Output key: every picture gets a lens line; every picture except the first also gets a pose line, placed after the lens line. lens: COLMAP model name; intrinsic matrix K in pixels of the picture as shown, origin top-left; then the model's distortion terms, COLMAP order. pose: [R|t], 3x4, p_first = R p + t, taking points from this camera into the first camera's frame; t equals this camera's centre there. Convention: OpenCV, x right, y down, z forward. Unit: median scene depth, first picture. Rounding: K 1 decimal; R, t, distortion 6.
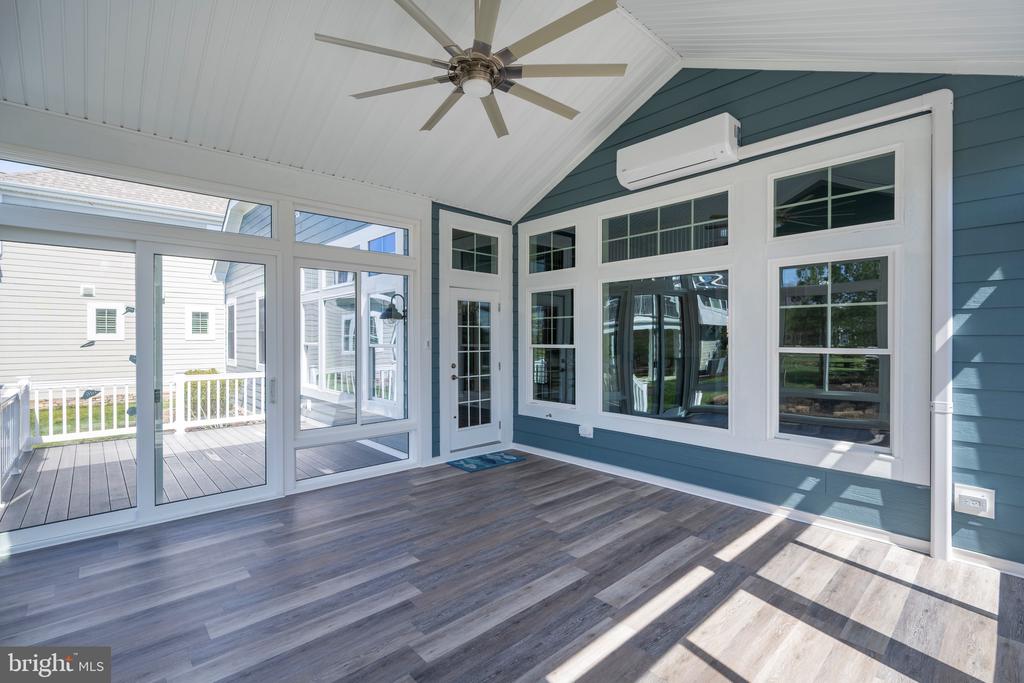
lens RADIAL K [[459.8, 0, 516.9], [0, 459.8, 340.3], [0, 0, 1]] dist [-0.003474, -0.000566]
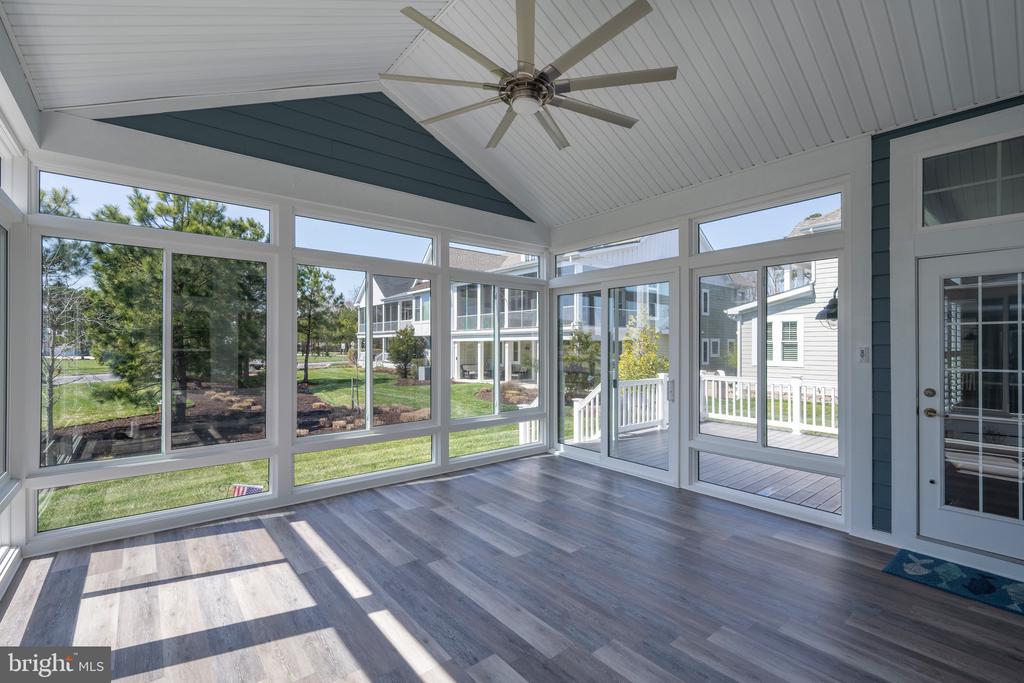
lens RADIAL K [[459.8, 0, 516.9], [0, 459.8, 340.3], [0, 0, 1]] dist [-0.003474, -0.000566]
pose [[-0.054136, -0.008841, -0.998494, 0.867919], [-0.008931, 0.999925, -0.008370, -0.001790], [0.998494, 0.008464, -0.054211, 0.938699]]
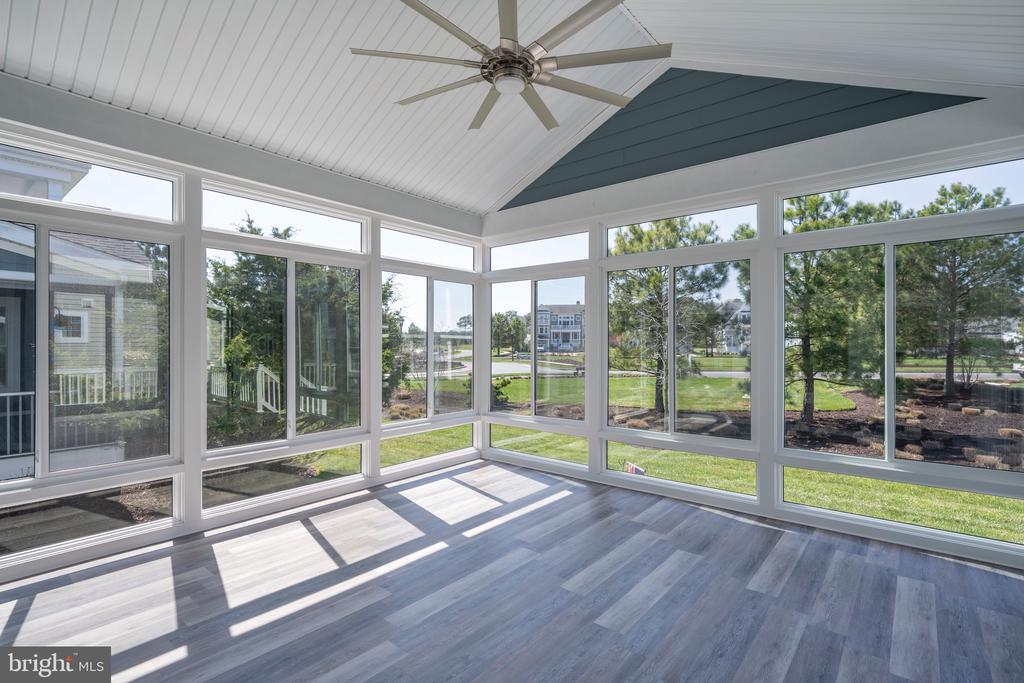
lens RADIAL K [[493.5, 0, 512.0], [0, 493.5, 341.5], [0, 0, 1]] dist [-0.002920, 0.000043]
pose [[-0.992522, -0.001779, -0.122052, 0.034336], [-0.002252, 0.999990, 0.003734, -0.006281], [0.122044, 0.003981, -0.992517, 1.839668]]
